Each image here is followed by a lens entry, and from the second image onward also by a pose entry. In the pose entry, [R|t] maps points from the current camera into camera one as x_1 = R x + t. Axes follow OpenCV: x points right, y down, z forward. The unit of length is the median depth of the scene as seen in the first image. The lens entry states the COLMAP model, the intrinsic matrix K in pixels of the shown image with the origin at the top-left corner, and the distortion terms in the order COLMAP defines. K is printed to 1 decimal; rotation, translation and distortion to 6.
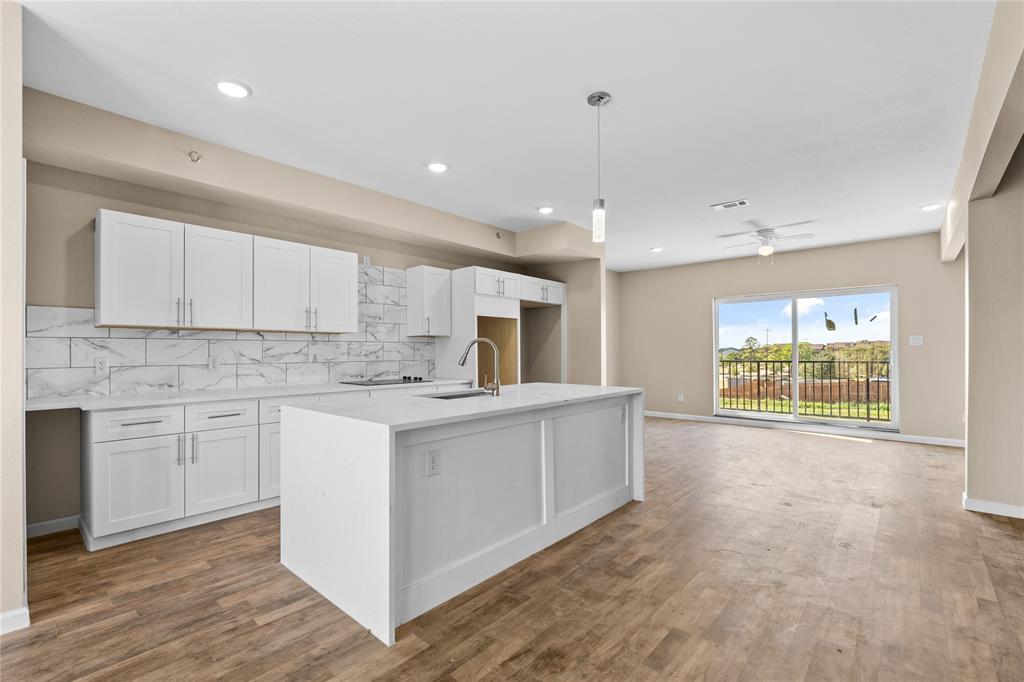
lens RADIAL K [[453.8, 0, 511.7], [0, 453.8, 348.2], [0, 0, 1]] dist [-0.003153, -0.000631]
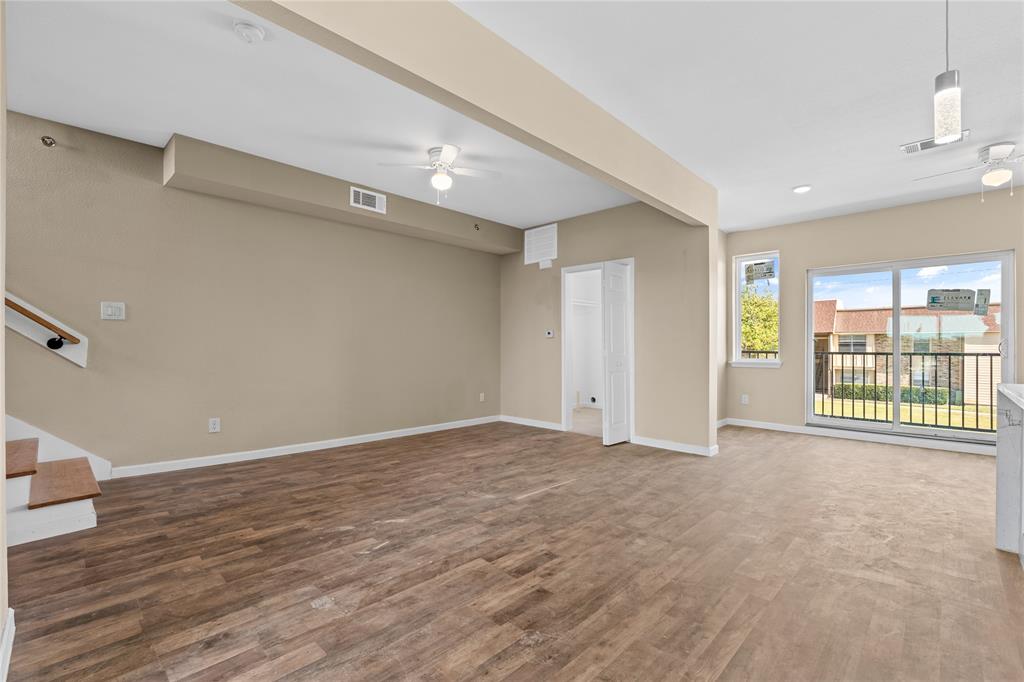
lens RADIAL K [[451.2, 0, 512.0], [0, 451.2, 341.0], [0, 0, 1]] dist [-0.003204, 0.000070]
pose [[-0.998810, -0.002558, 0.048712, 0.479542], [-0.003341, 0.999867, -0.015993, 0.031576], [-0.048664, -0.016137, -0.998685, 1.049796]]
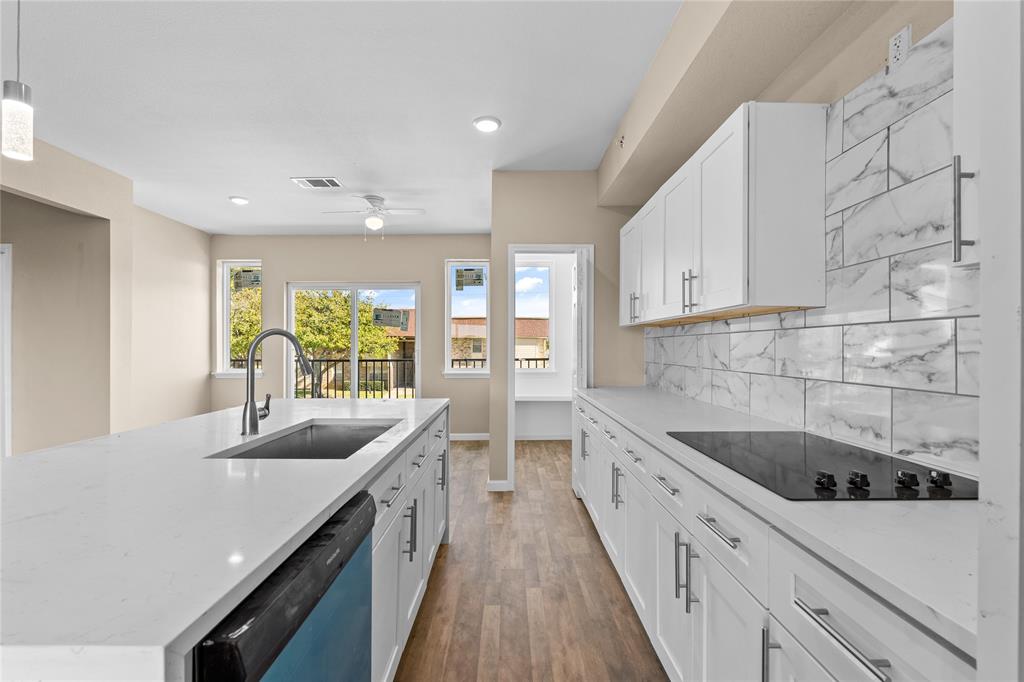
lens RADIAL K [[450.9, 0, 508.7], [0, 450.9, 332.2], [0, 0, 1]] dist [0.000344, 0.000215]
pose [[-0.749283, -0.021894, -0.661888, 0.069041], [0.002929, 0.999334, -0.036371, 0.002994], [0.662244, -0.029191, -0.748719, 1.165019]]
